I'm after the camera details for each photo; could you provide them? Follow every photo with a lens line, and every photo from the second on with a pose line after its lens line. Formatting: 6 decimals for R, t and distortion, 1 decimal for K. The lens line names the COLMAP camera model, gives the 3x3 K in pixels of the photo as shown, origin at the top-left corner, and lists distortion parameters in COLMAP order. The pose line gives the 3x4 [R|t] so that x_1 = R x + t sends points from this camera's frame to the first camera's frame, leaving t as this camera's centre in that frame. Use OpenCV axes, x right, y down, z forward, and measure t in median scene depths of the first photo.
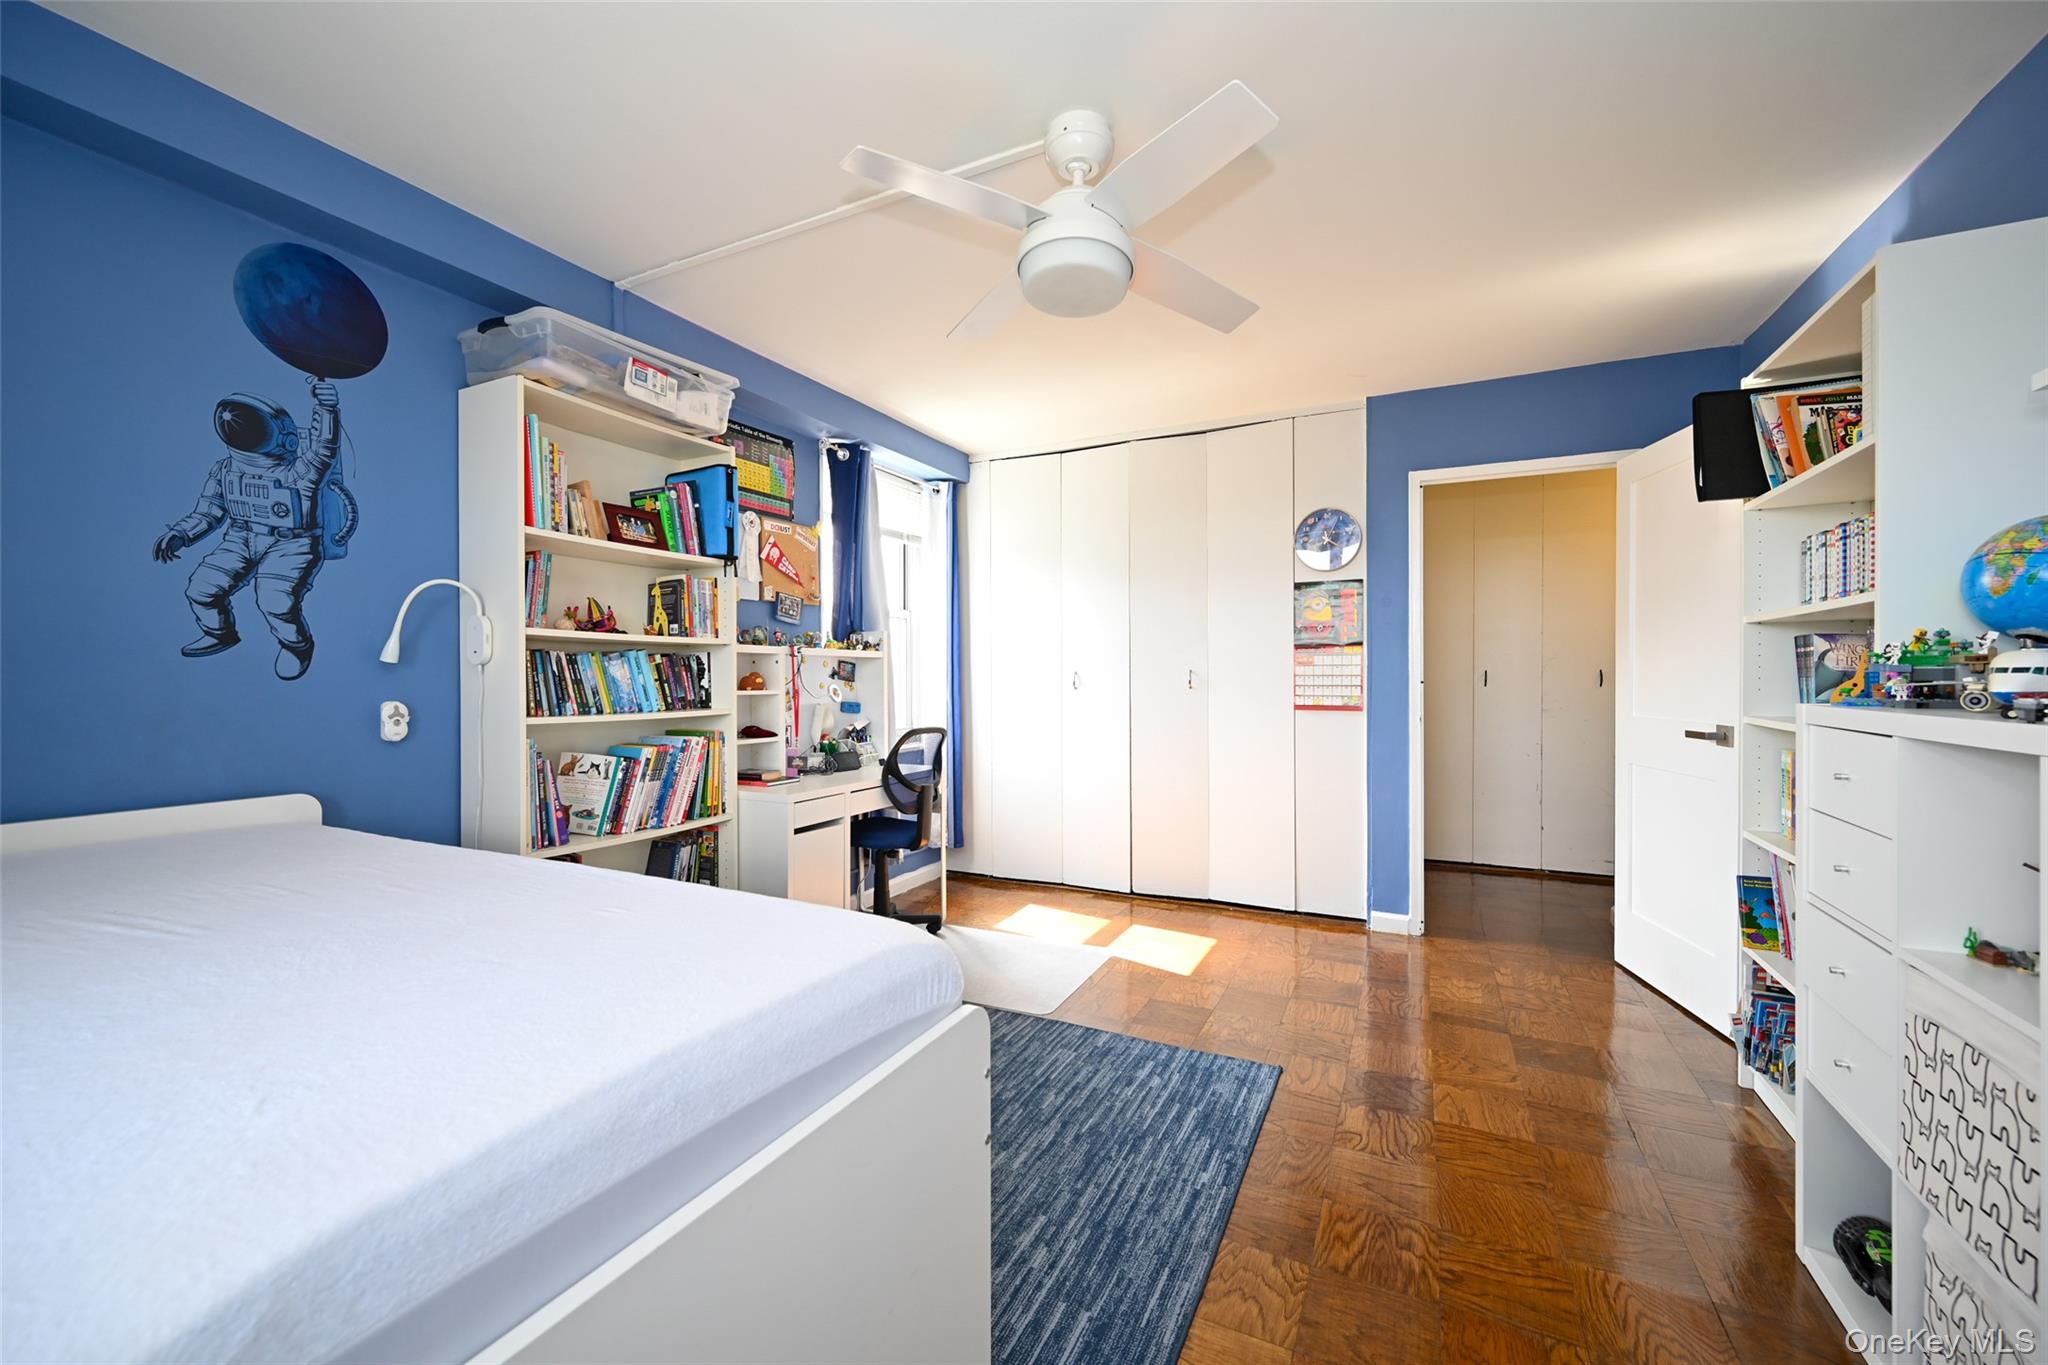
lens RADIAL K [[805.6, 0, 1026.5], [0, 805.6, 681.5], [0, 0, 1]] dist [-0.002412, 0.000558]
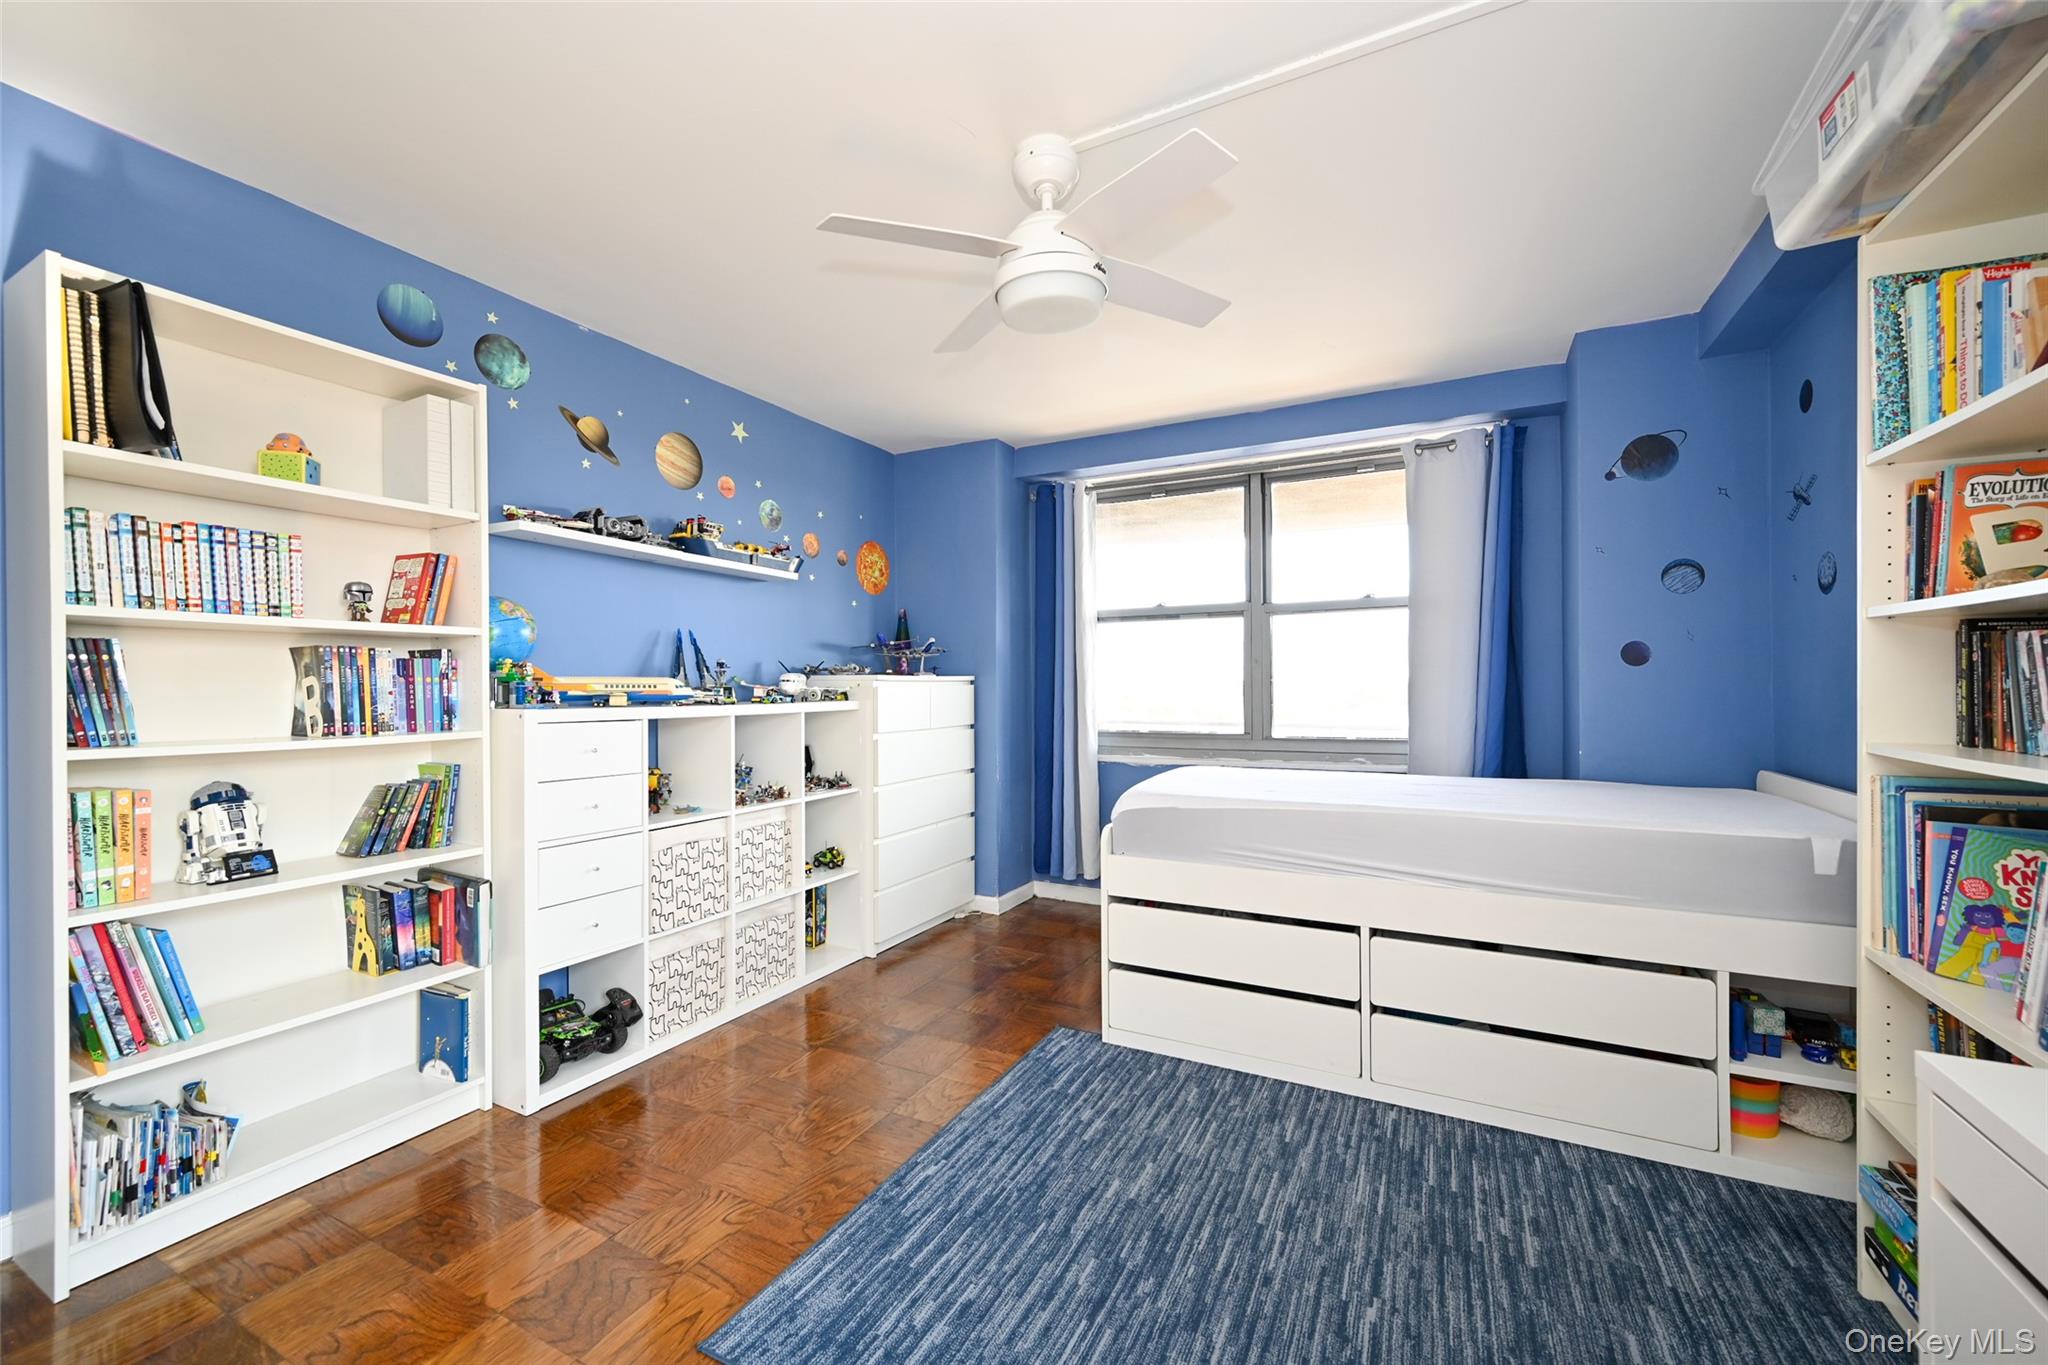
lens RADIAL K [[805.6, 0, 1026.5], [0, 805.6, 681.5], [0, 0, 1]] dist [-0.002412, 0.000558]
pose [[-0.999870, 0.006673, 0.014665, 0.065510], [0.006669, 0.999978, -0.000347, -0.010186], [-0.014667, -0.000249, -0.999892, 1.665806]]
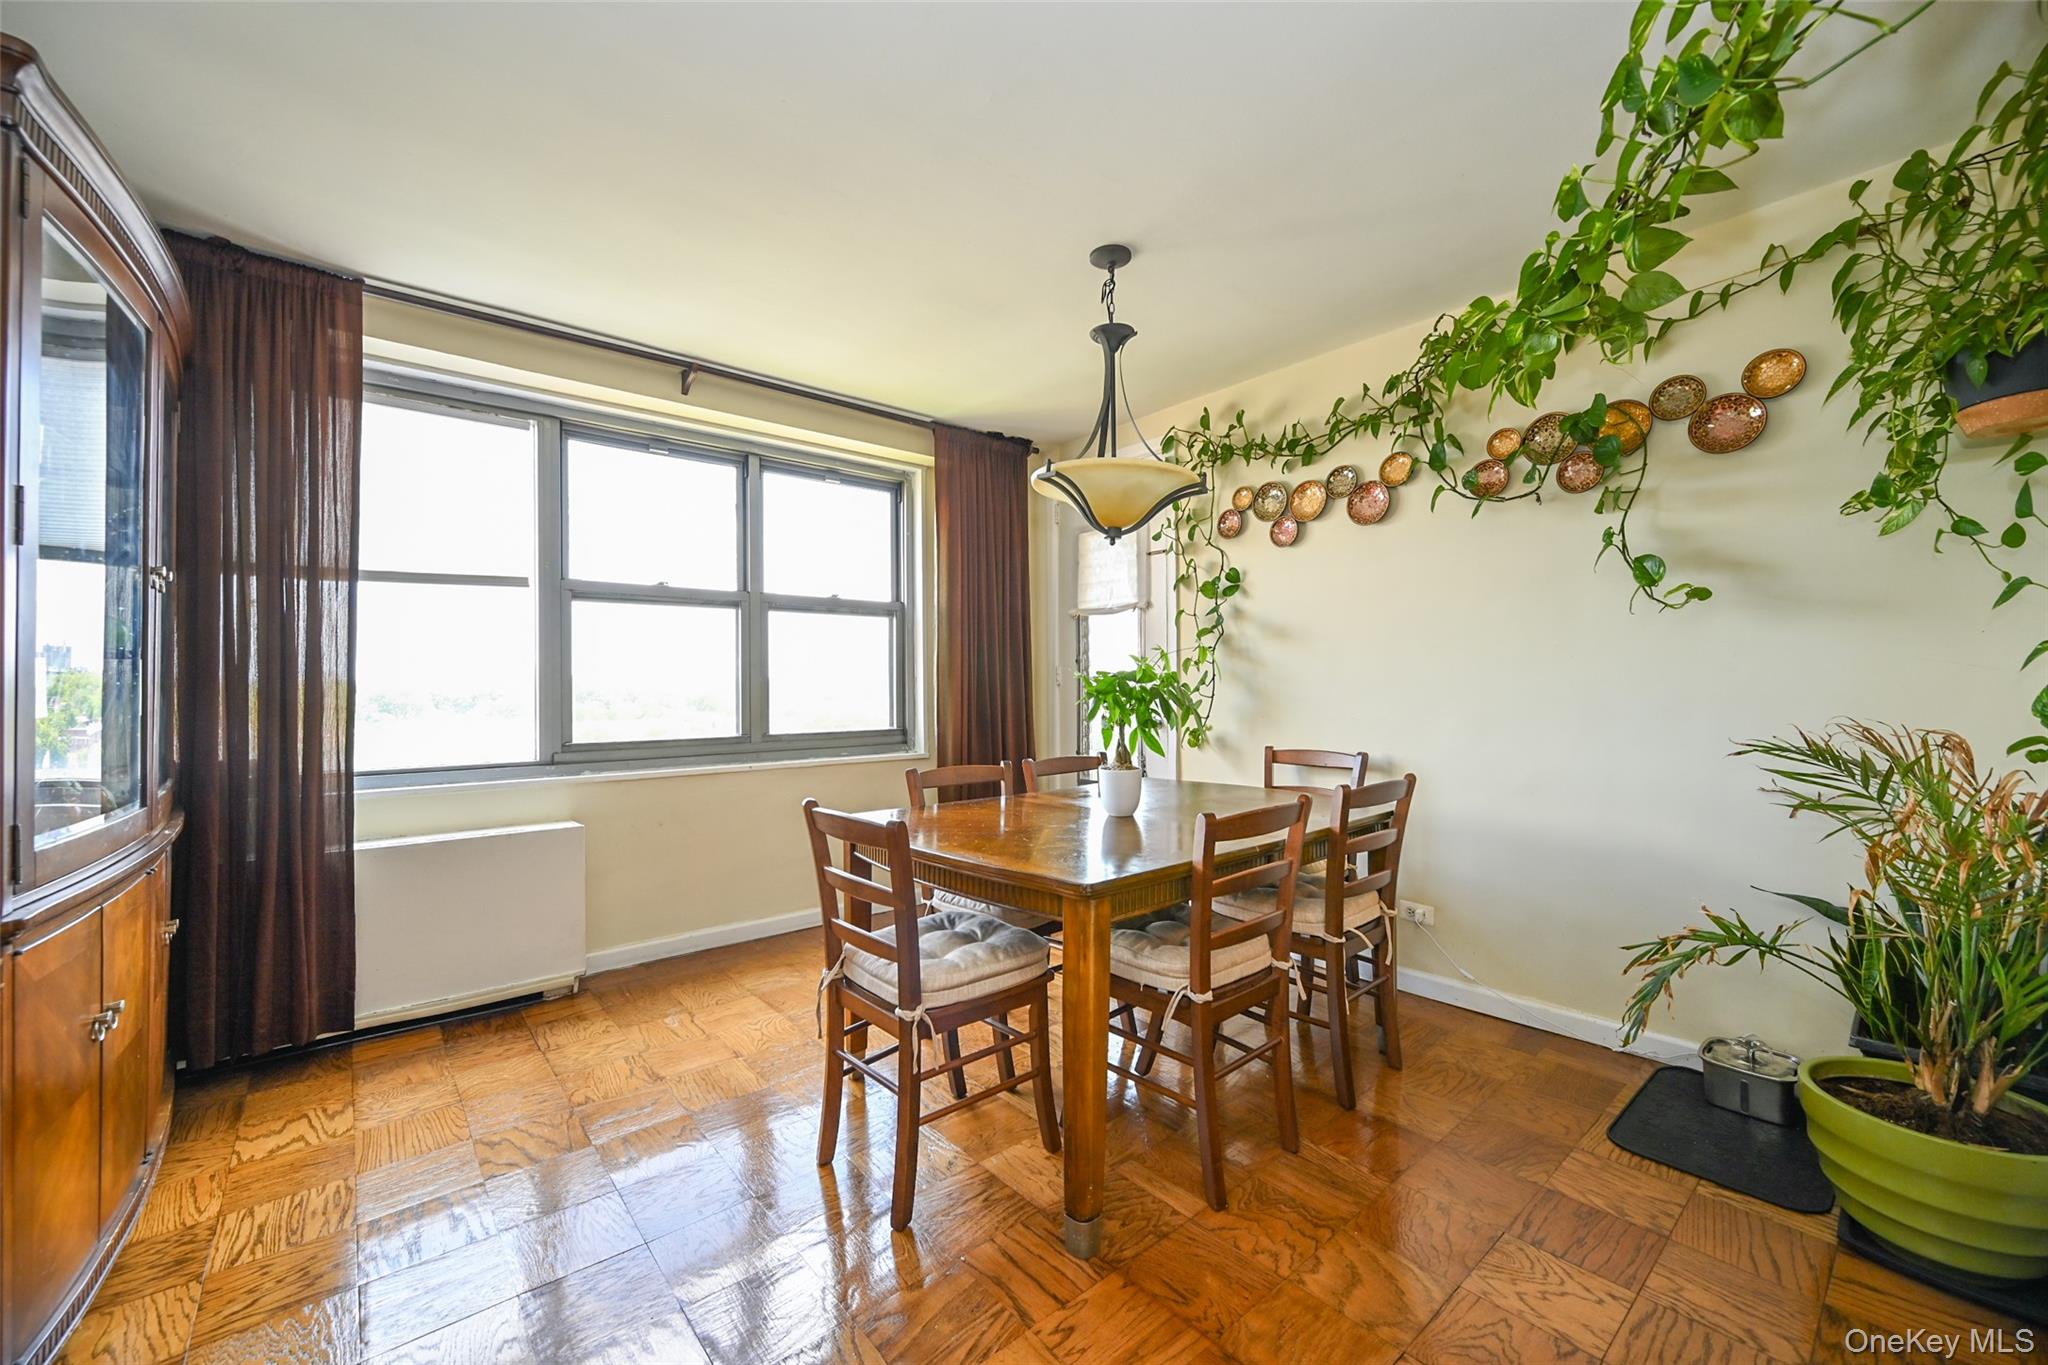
lens RADIAL K [[805.6, 0, 1026.5], [0, 805.6, 681.5], [0, 0, 1]] dist [-0.002412, 0.000558]
pose [[-0.404251, 0.001690, -0.914647, 0.851099], [0.004309, 0.999991, -0.000057, 0.000927], [0.914638, -0.003964, -0.404254, 1.051839]]
